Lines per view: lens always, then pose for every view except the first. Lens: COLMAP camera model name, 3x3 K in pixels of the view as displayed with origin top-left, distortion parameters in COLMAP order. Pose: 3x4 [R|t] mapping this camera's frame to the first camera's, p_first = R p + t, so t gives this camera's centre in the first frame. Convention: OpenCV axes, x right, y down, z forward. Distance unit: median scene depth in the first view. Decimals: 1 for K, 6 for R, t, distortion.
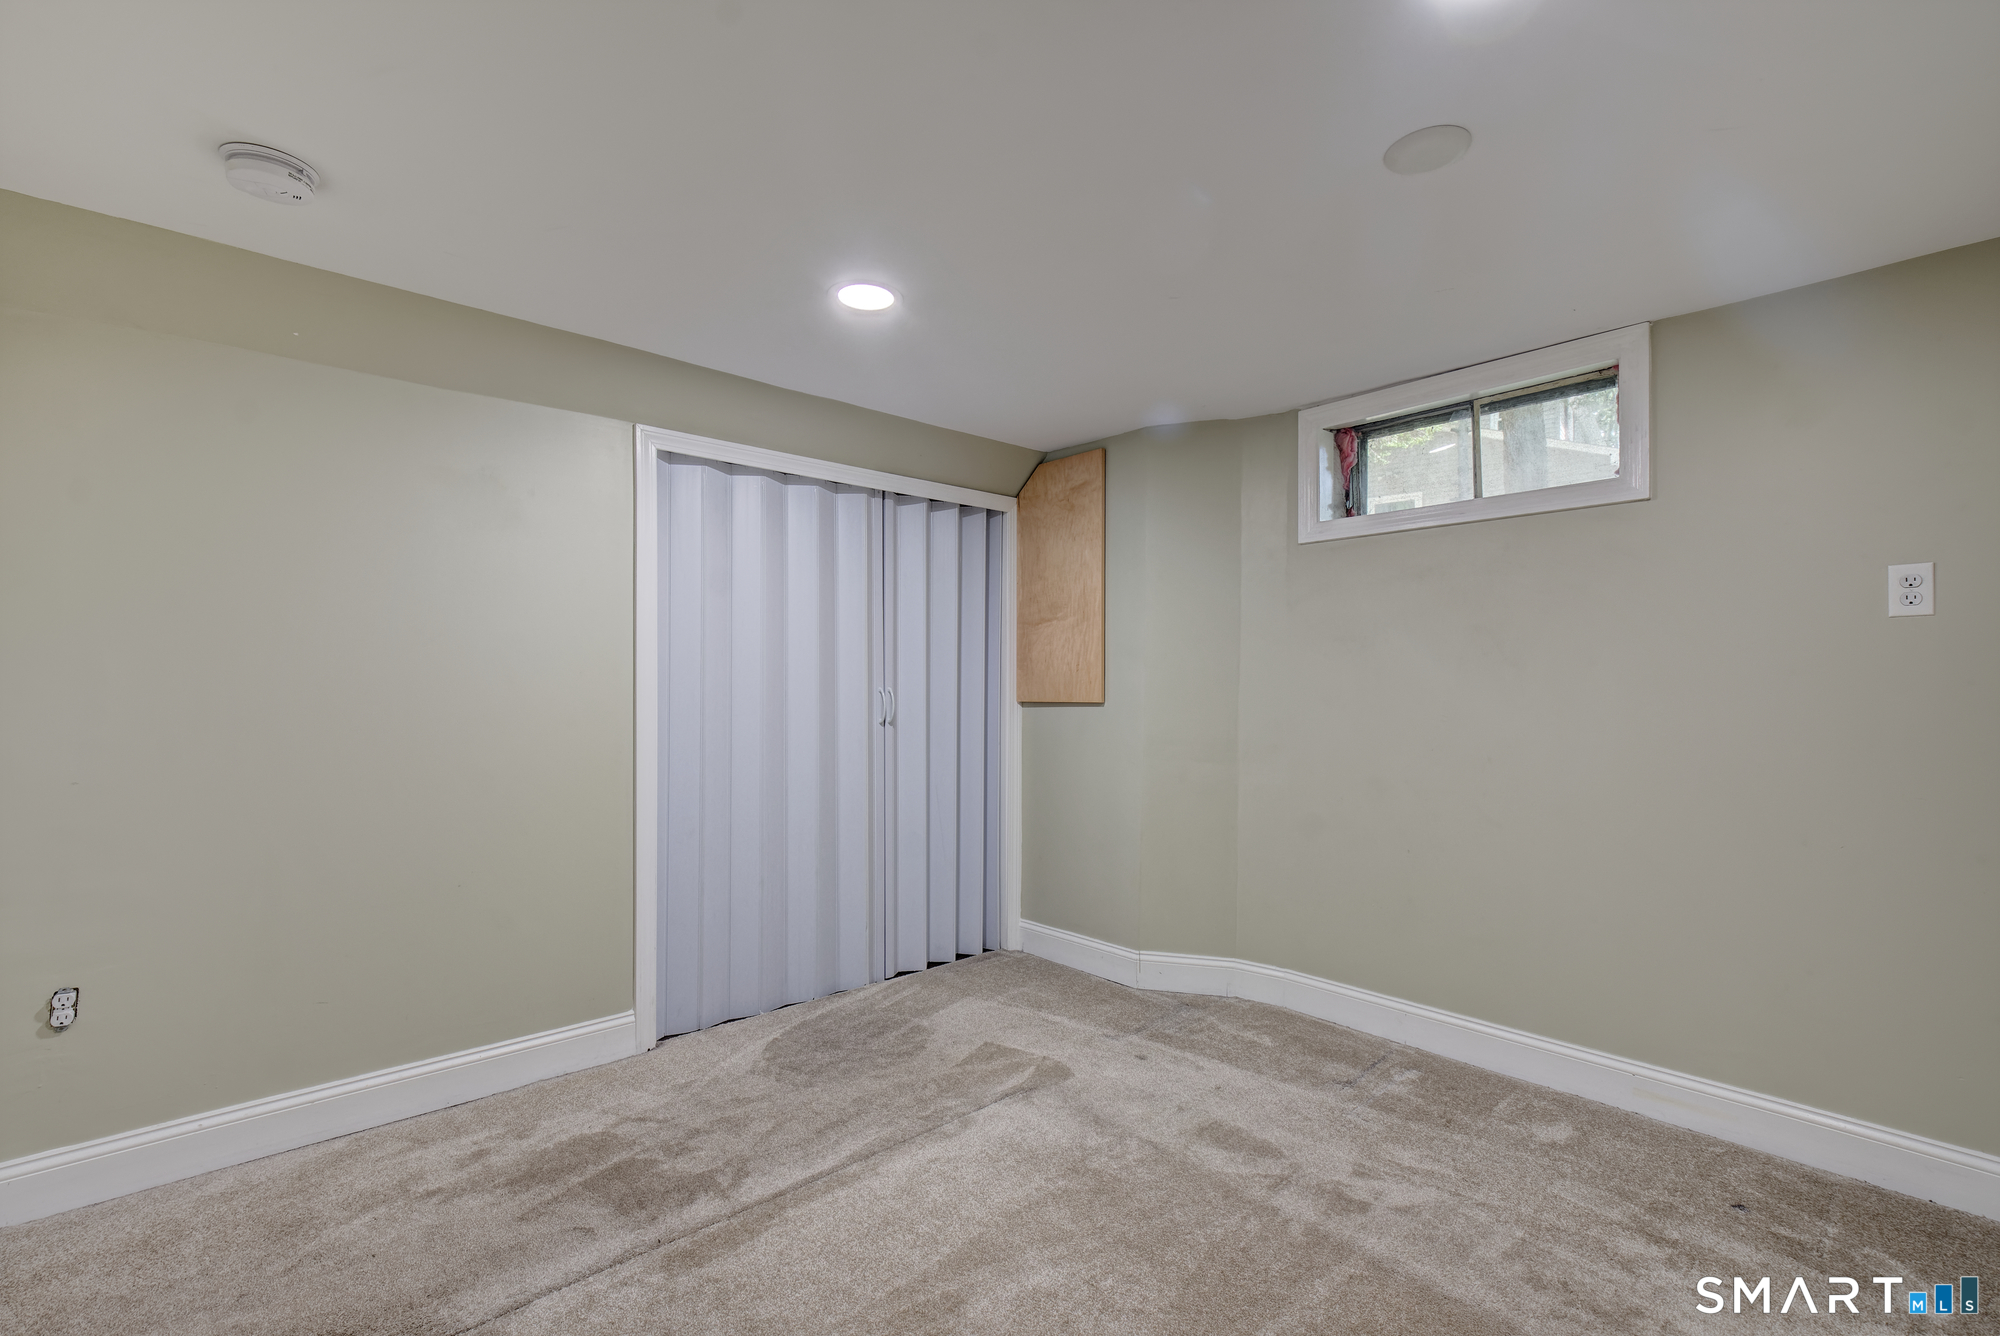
lens RADIAL K [[881.8, 0, 1002.0], [0, 881.8, 678.3], [0, 0, 1]] dist [-0.001040, 0.001132]
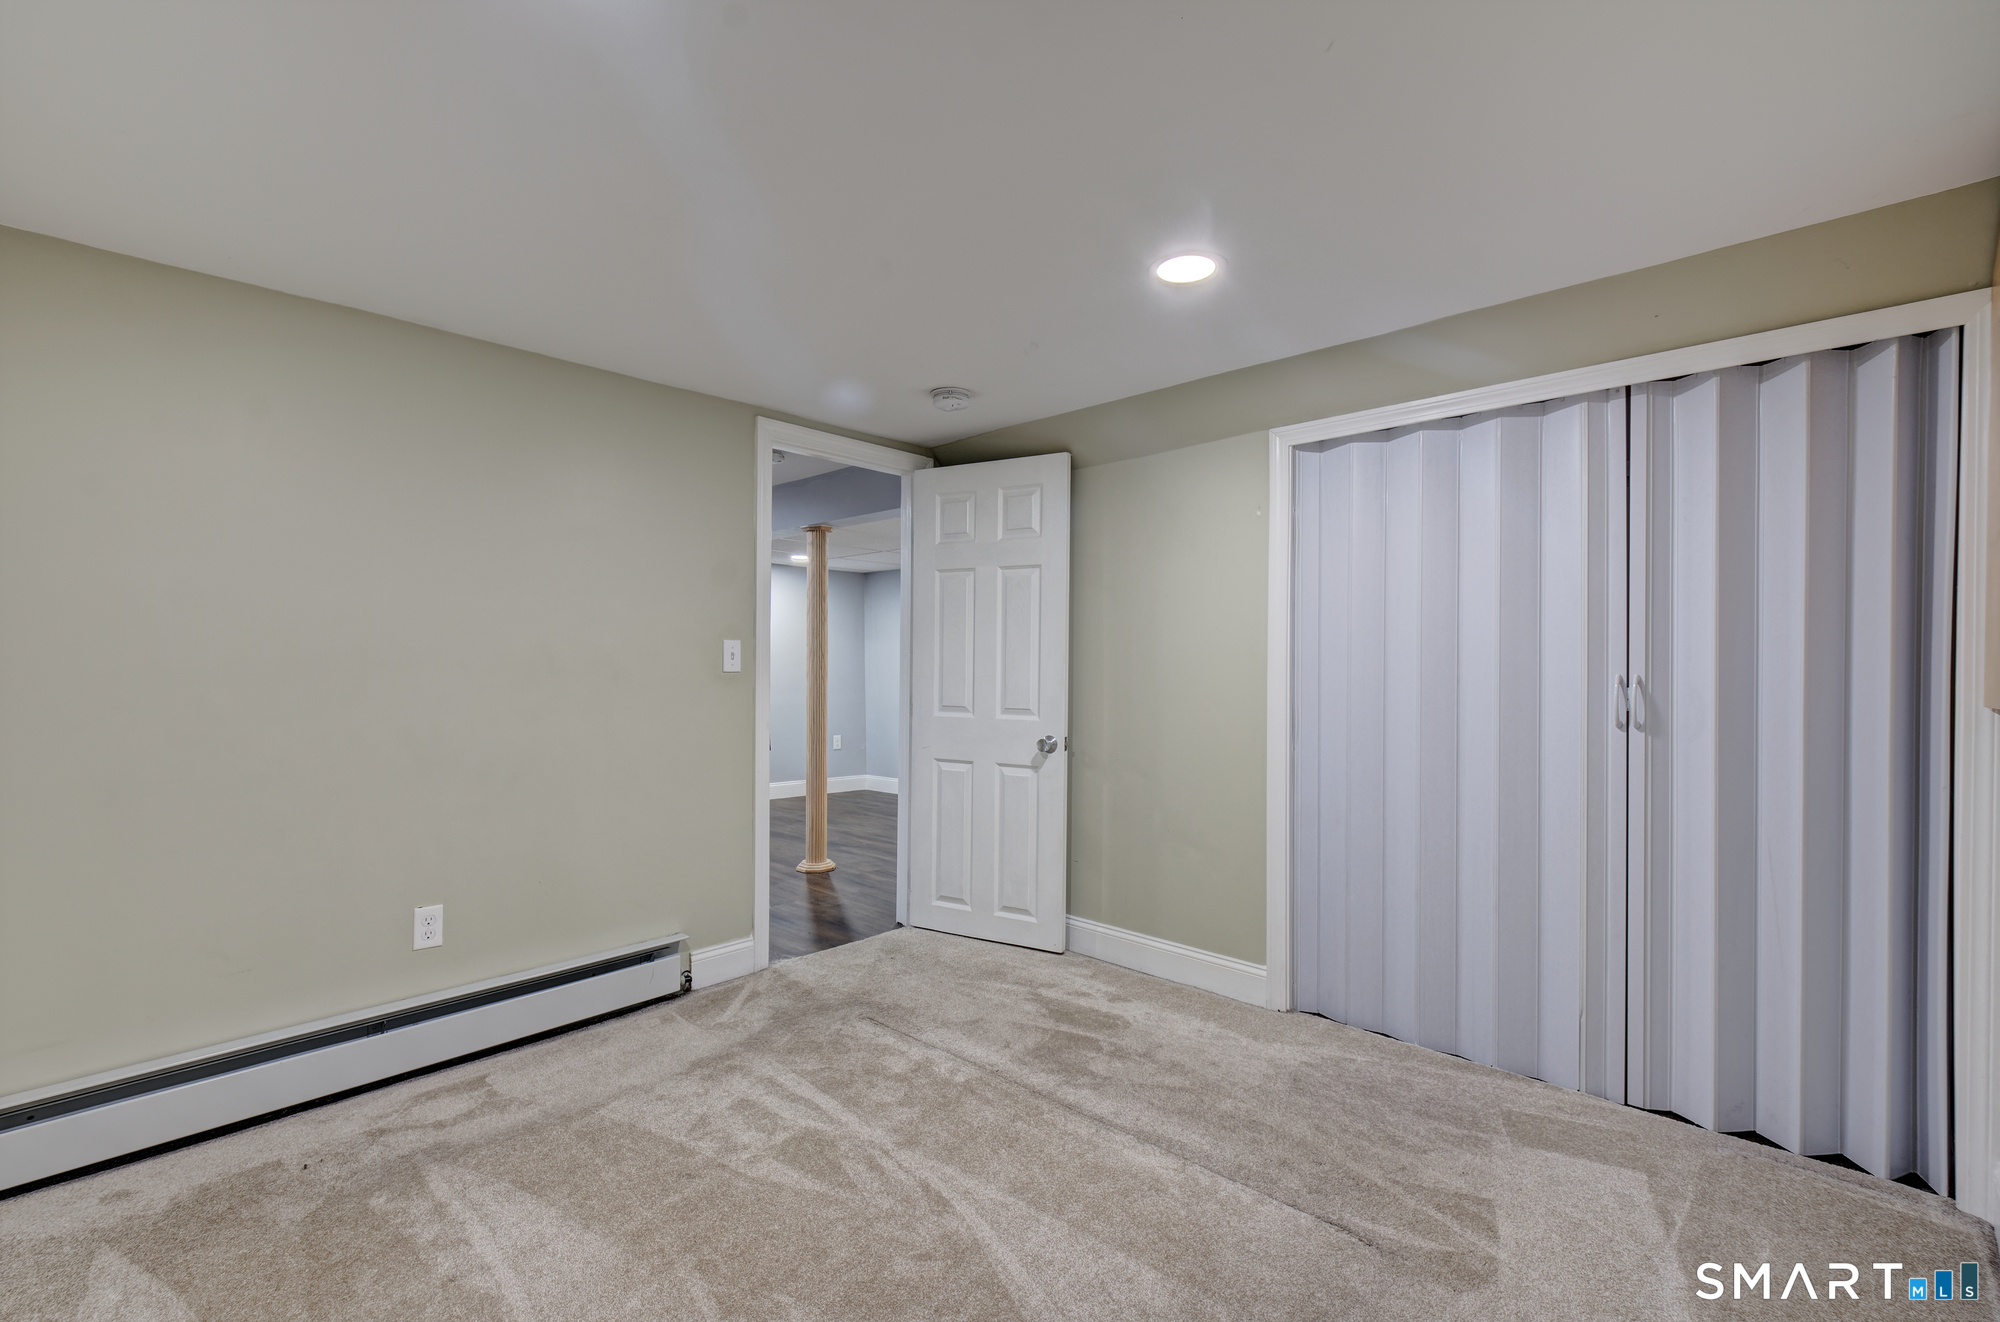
lens RADIAL K [[881.8, 0, 1001.6], [0, 881.8, 663.5], [0, 0, 1]] dist [-0.001040, 0.001132]
pose [[0.065505, -0.003227, -0.997847, 0.658673], [0.004701, 0.999985, -0.002925, 0.001268], [0.997841, -0.004499, 0.065520, 0.604667]]
